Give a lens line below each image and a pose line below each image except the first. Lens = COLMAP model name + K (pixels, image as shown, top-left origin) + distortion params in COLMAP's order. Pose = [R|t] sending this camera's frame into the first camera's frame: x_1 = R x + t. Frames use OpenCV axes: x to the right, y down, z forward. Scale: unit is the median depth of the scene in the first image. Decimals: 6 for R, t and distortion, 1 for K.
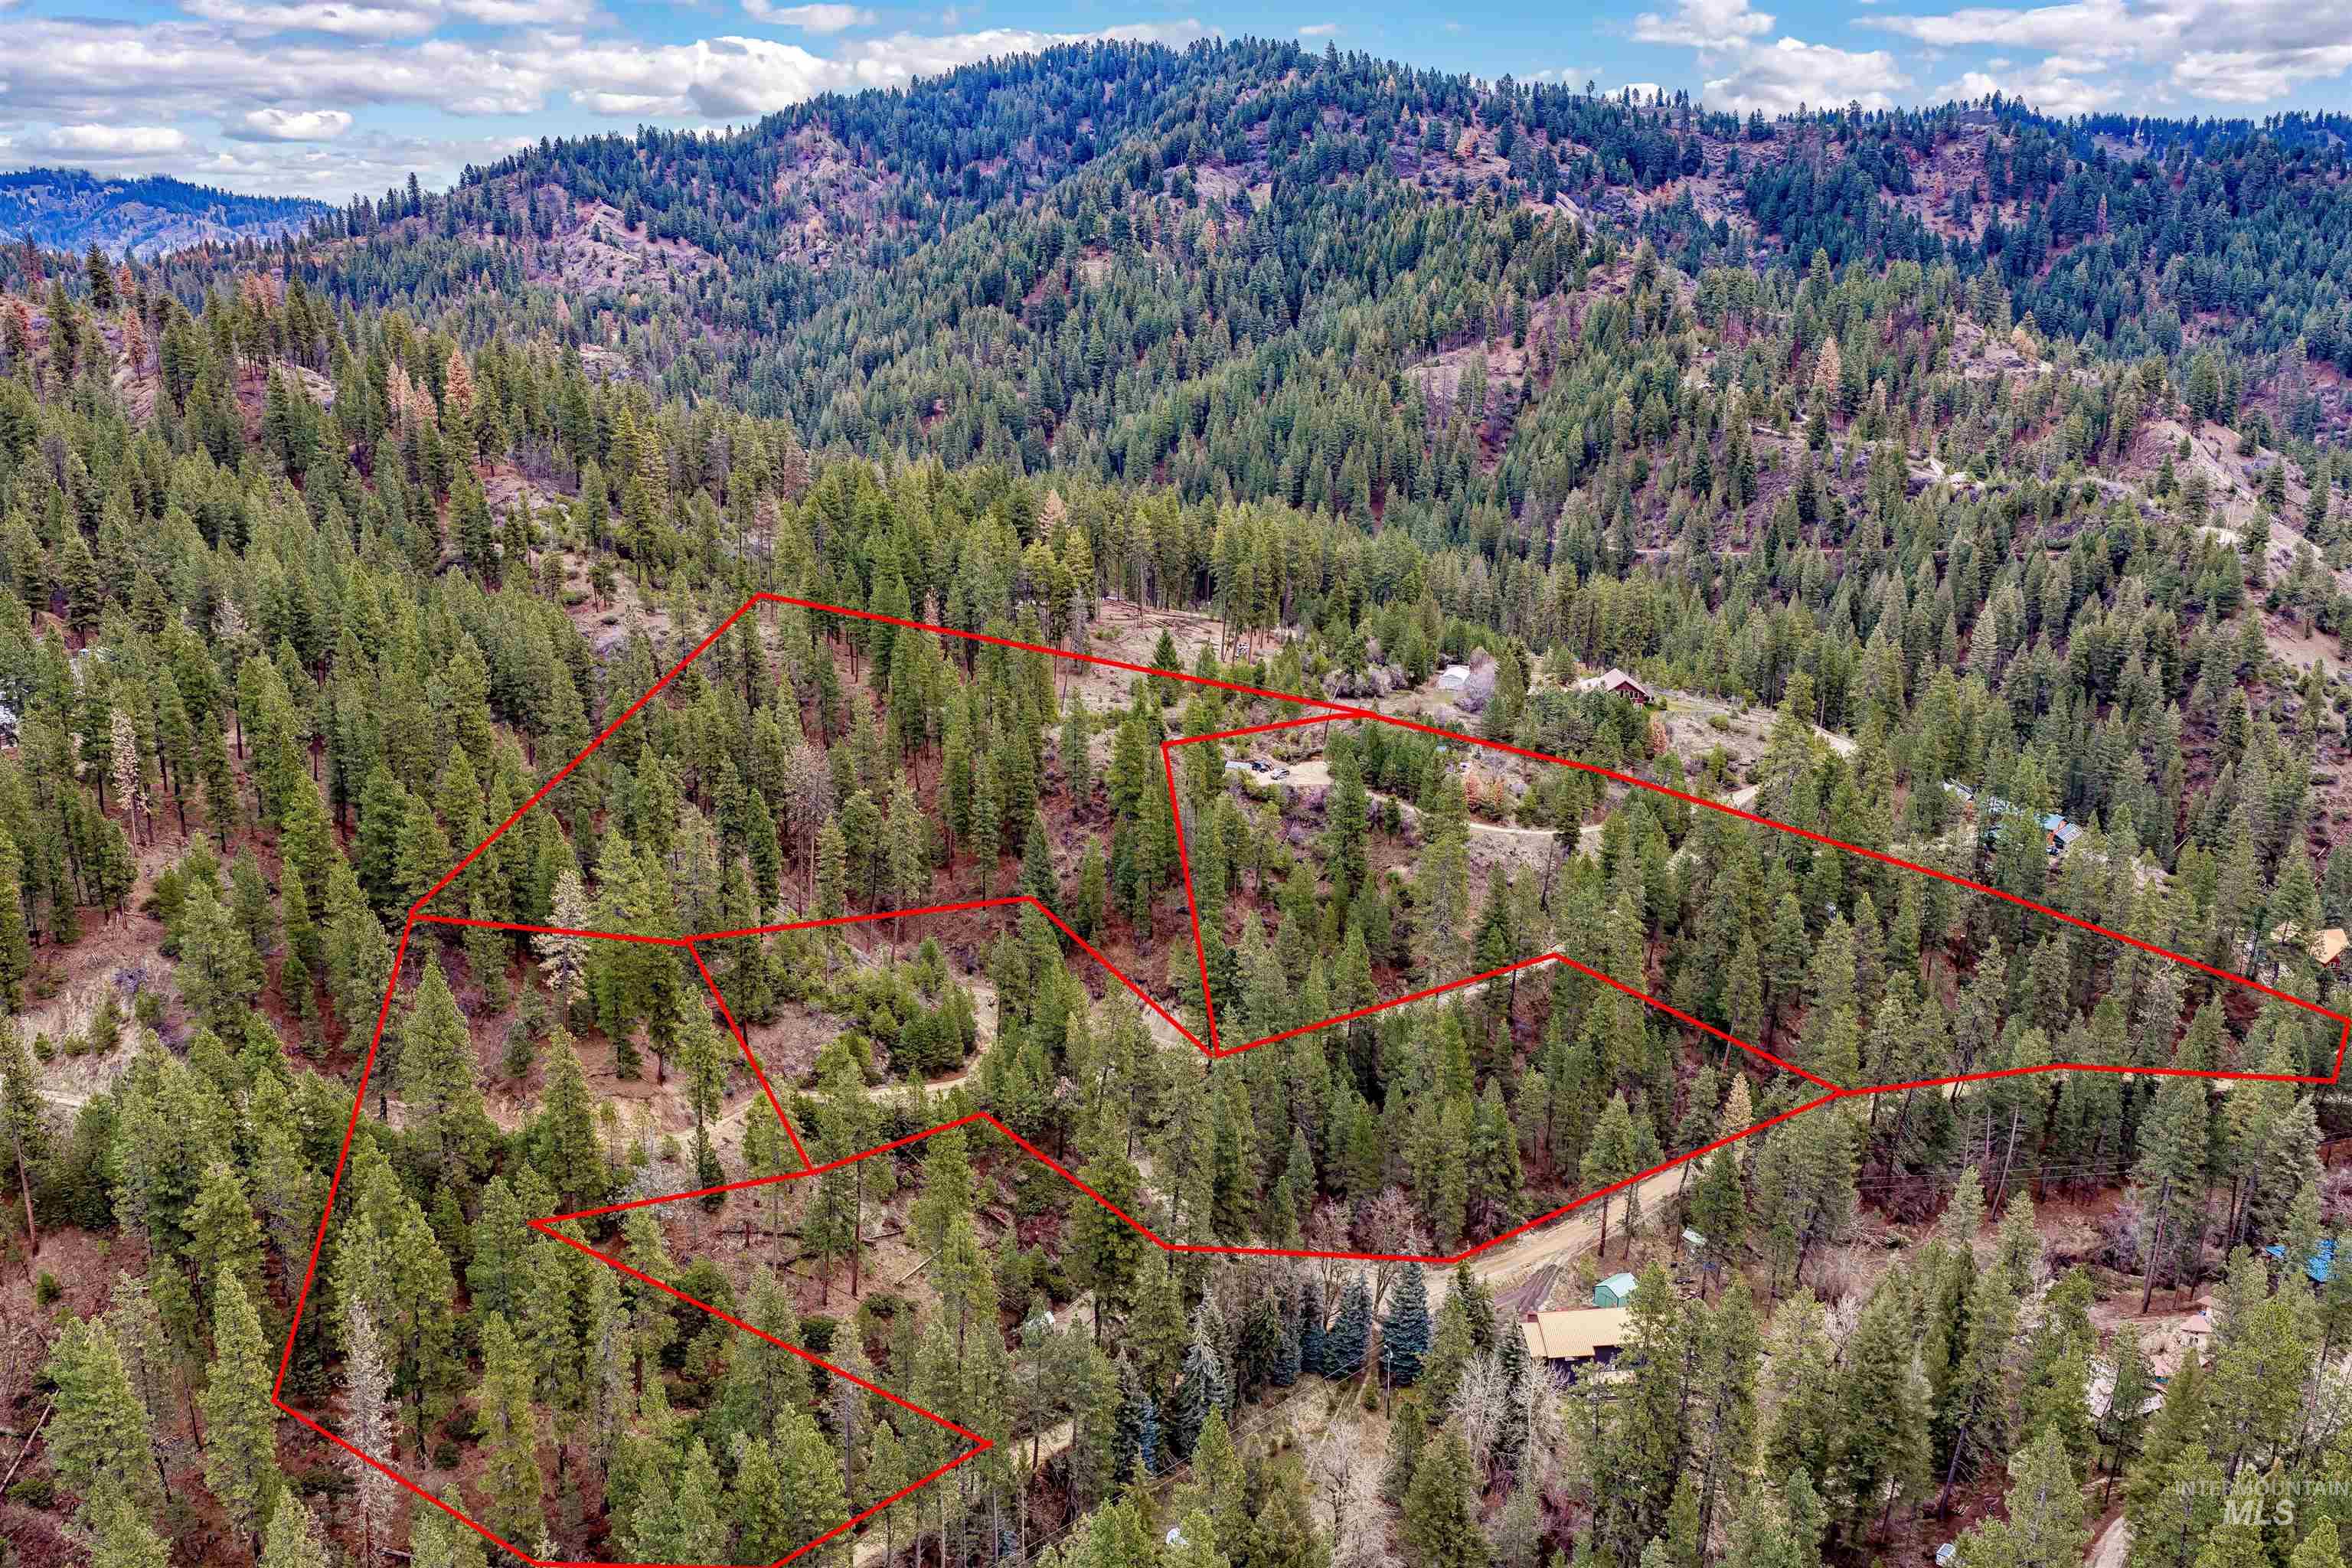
lens RADIAL K [[1941.0, 0, 1178.5], [0, 1941.0, 786.5], [0, 0, 1]] dist [0.012312, -0.019897]
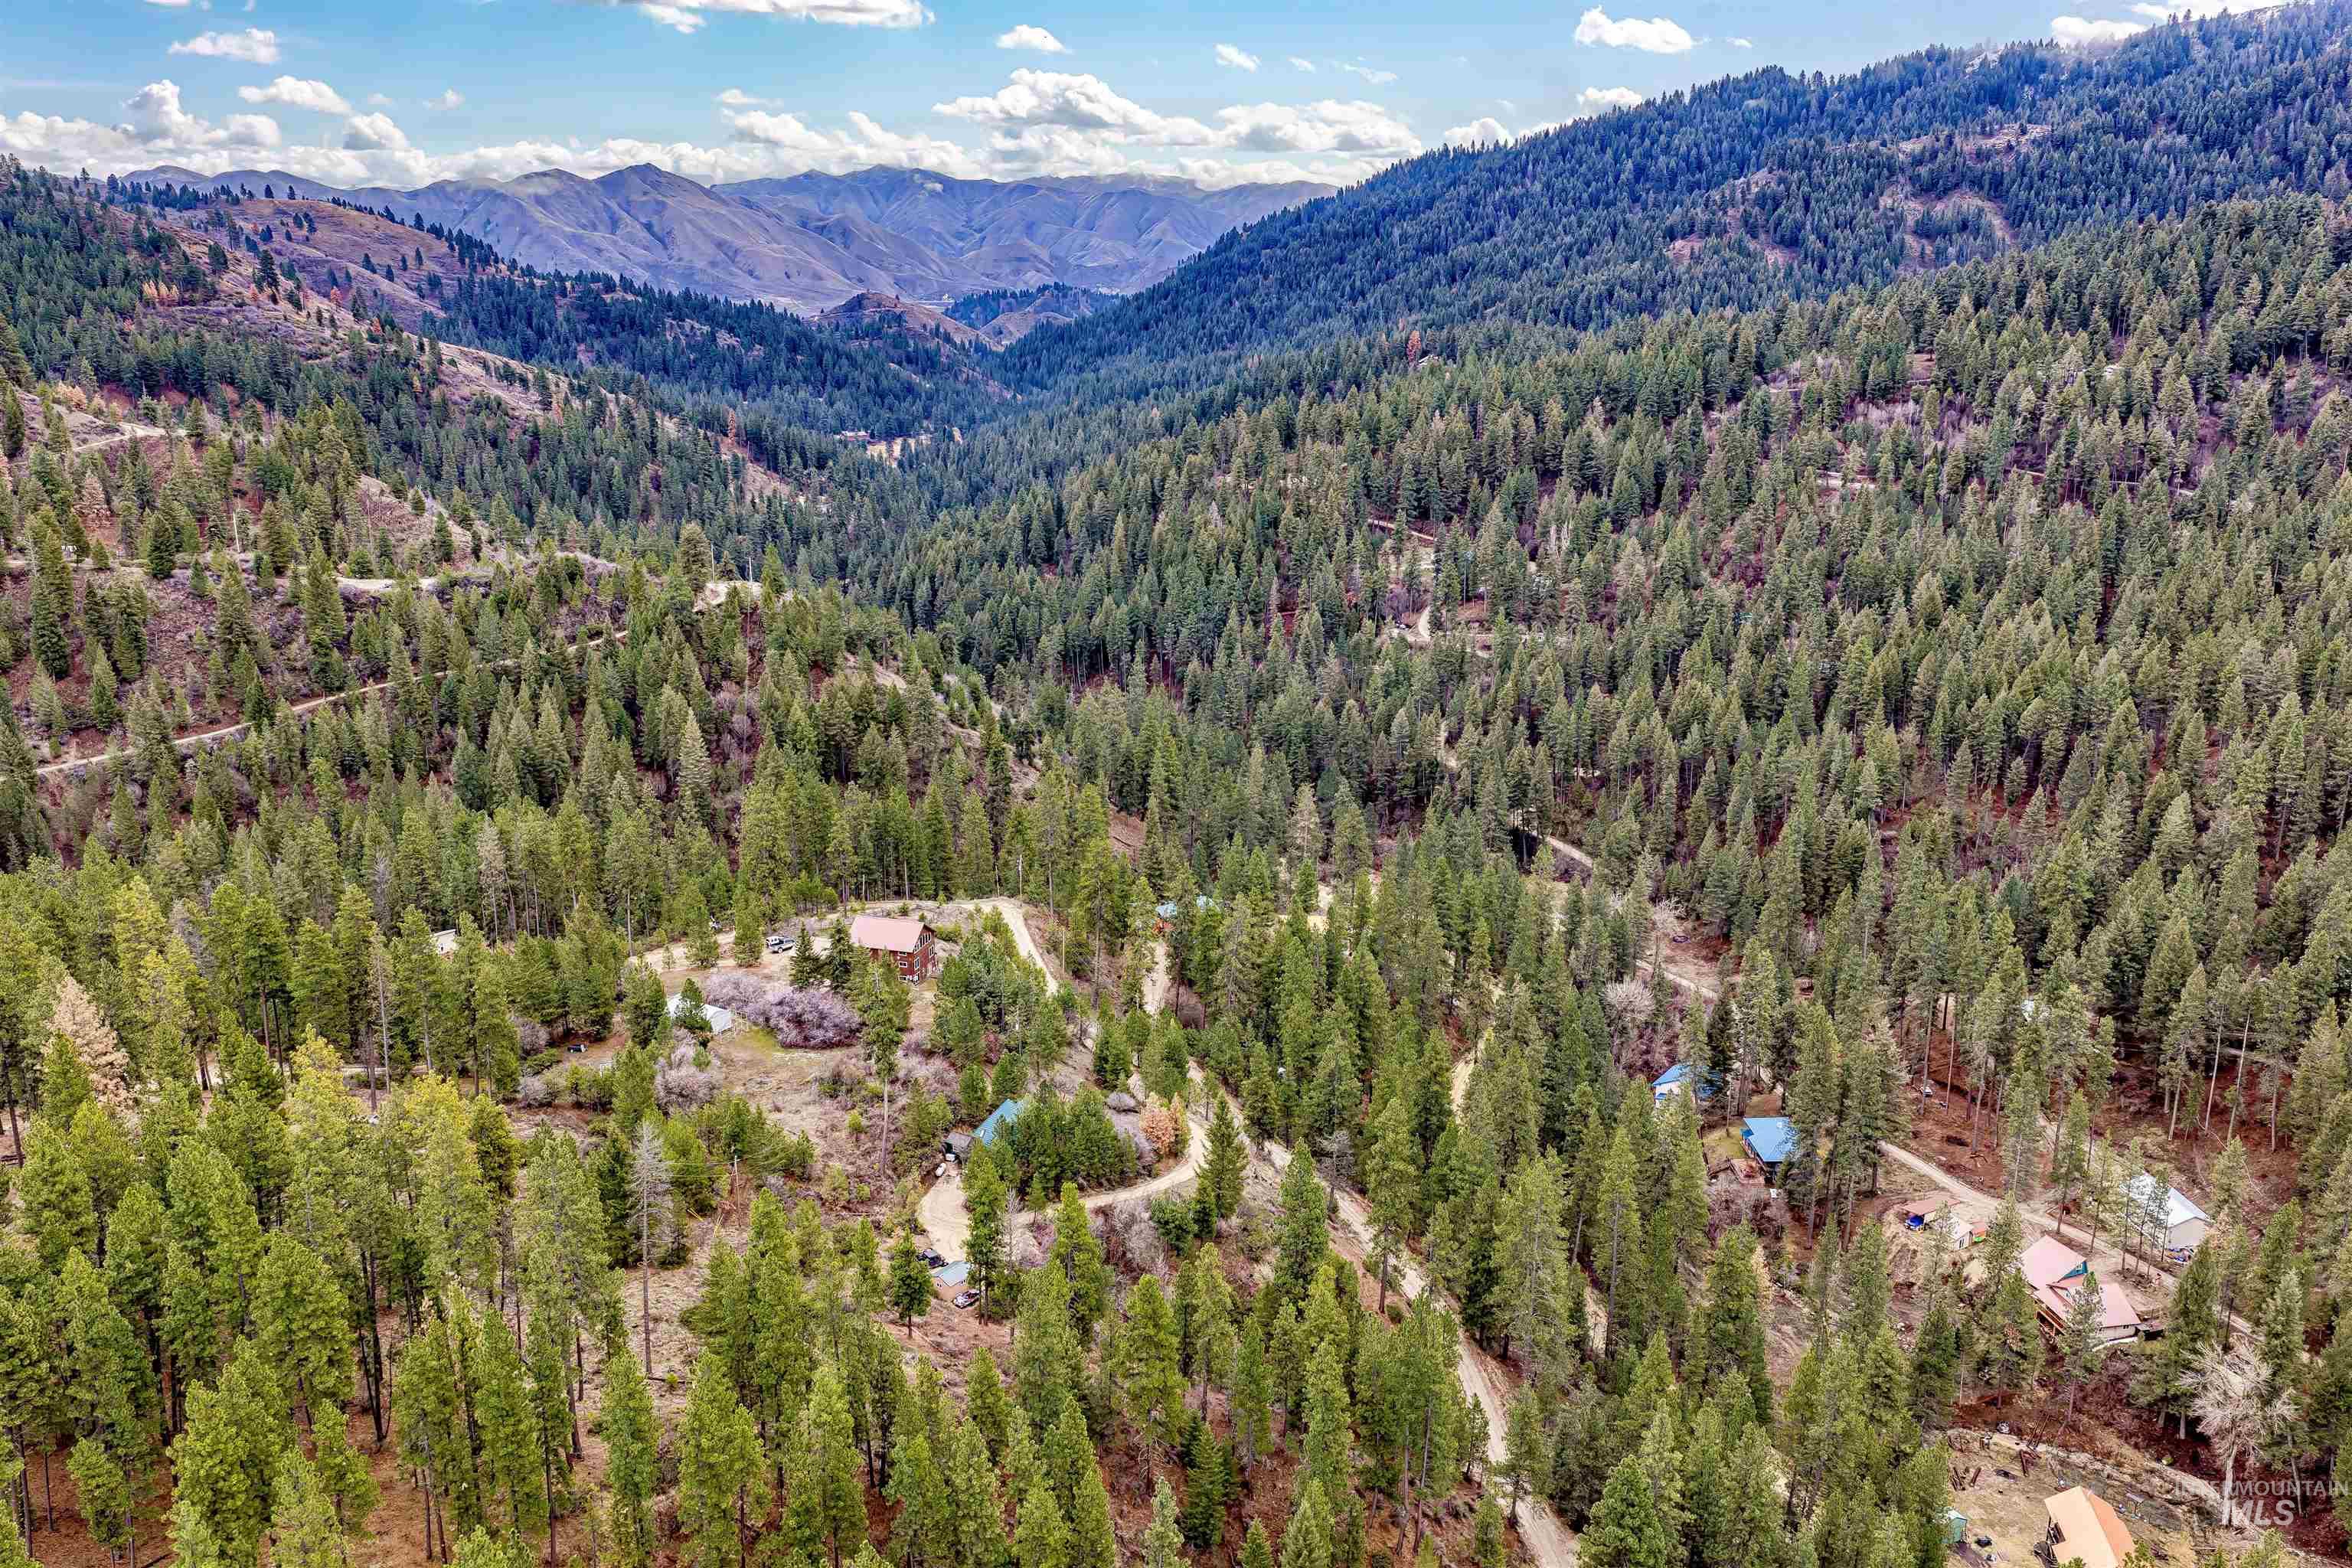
lens RADIAL K [[1941.0, 0, 1172.2], [0, 1941.0, 795.0], [0, 0, 1]] dist [0.012312, -0.019897]
pose [[0.273138, -0.282535, 0.919549, -0.267302], [0.268201, 0.940360, 0.209264, -0.149796], [-0.923831, 0.189466, 0.332624, 0.428388]]
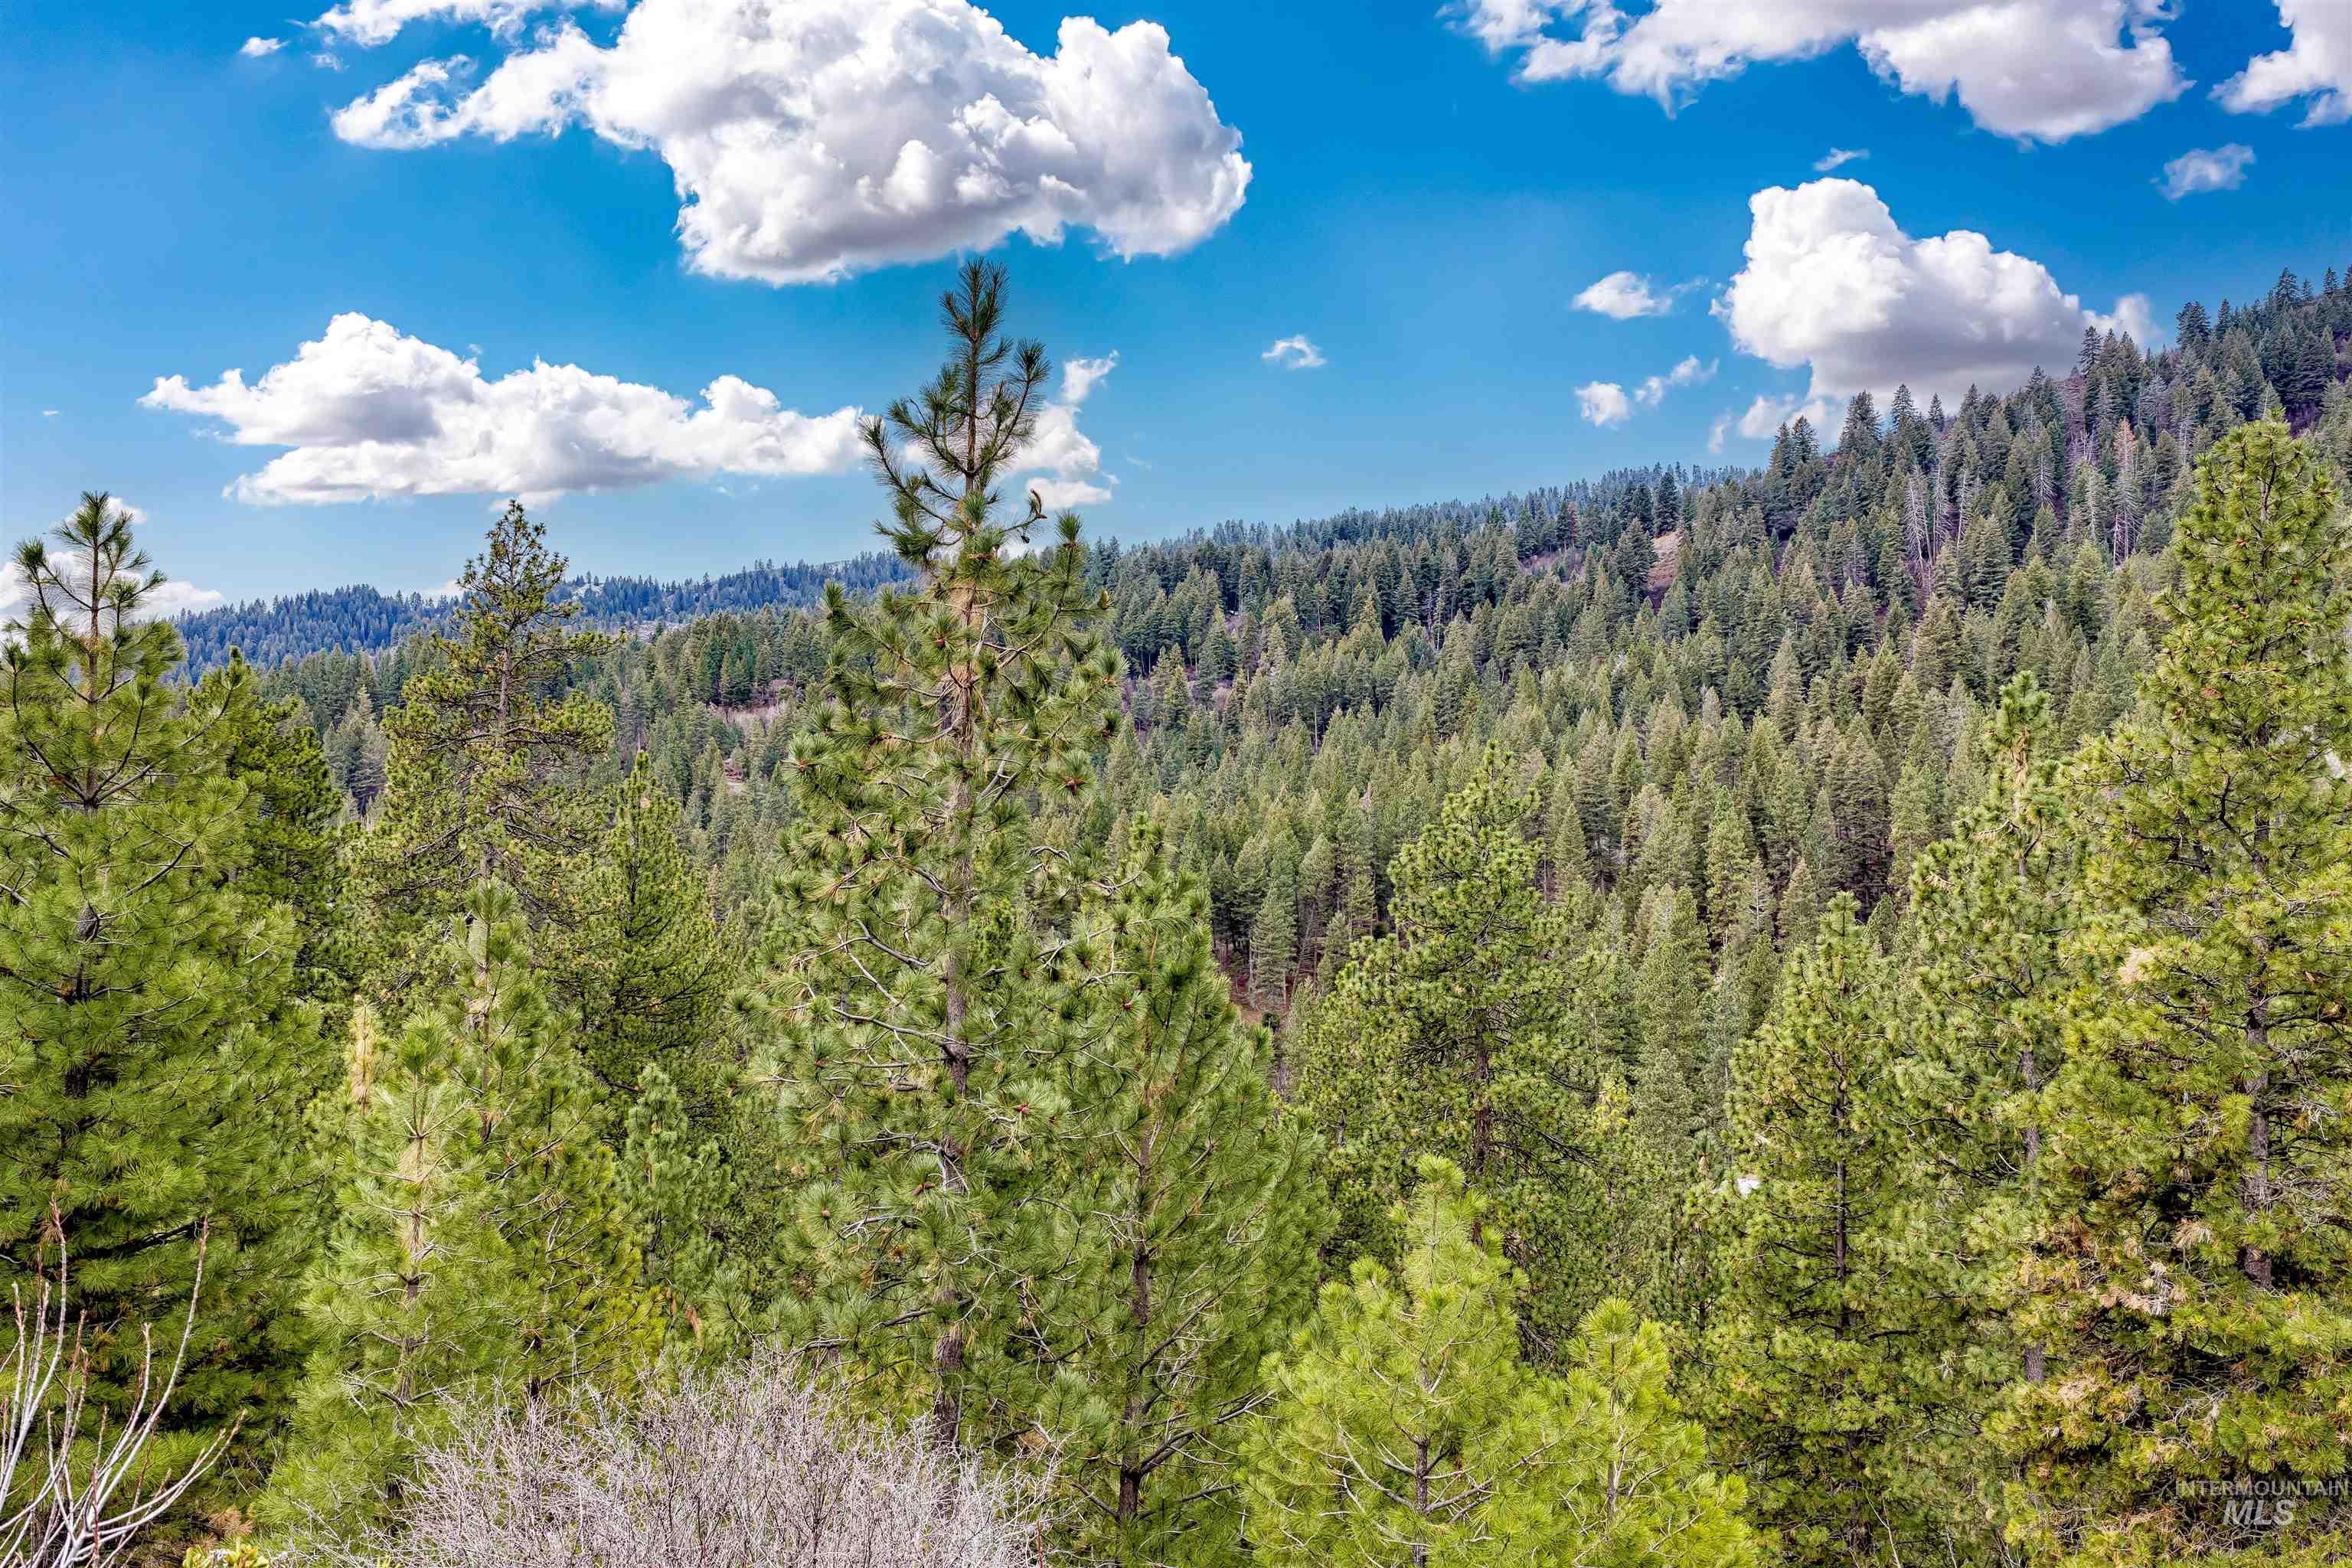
lens RADIAL K [[1941.0, 0, 1175.2], [0, 1941.0, 783.2], [0, 0, 1]] dist [0.012312, -0.019897]
pose [[-0.421228, 0.016303, 0.906808, 0.092752], [0.234378, 0.967833, 0.091472, -0.005634], [-0.876147, 0.251066, -0.411499, 0.595260]]
